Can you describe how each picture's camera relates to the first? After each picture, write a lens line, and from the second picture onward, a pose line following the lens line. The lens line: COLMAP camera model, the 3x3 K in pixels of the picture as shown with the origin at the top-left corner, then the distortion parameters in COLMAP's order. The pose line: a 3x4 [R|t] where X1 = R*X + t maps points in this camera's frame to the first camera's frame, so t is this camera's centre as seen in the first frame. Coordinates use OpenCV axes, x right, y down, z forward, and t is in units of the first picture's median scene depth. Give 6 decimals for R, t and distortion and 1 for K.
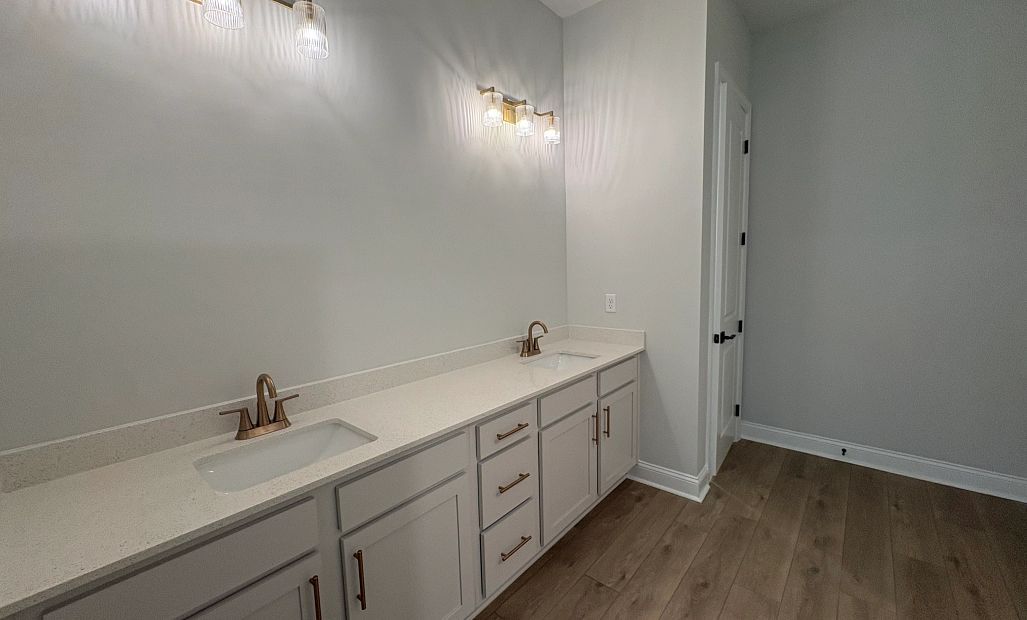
lens RADIAL K [[412.1, 0, 512.2], [0, 412.1, 306.4], [0, 0, 1]] dist [0.000045, 0.000409]
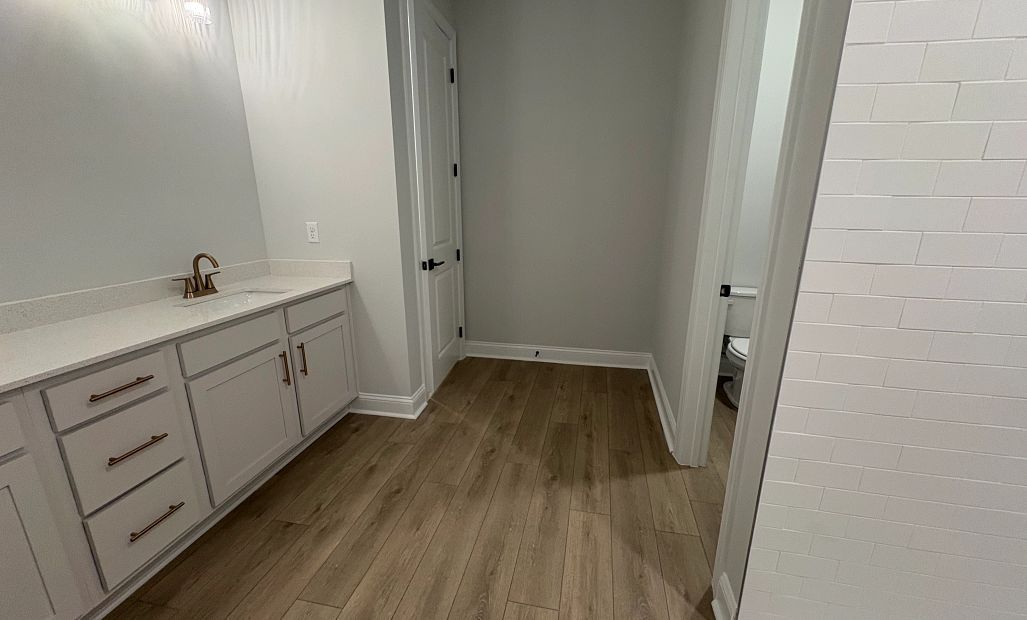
lens RADIAL K [[412.1, 0, 514.0], [0, 412.1, 306.7], [0, 0, 1]] dist [0.000045, 0.000409]
pose [[0.869431, -0.094958, 0.484844, 0.191226], [0.026454, 0.988895, 0.146241, 0.037159], [-0.493346, -0.114320, 0.862288, -0.018233]]
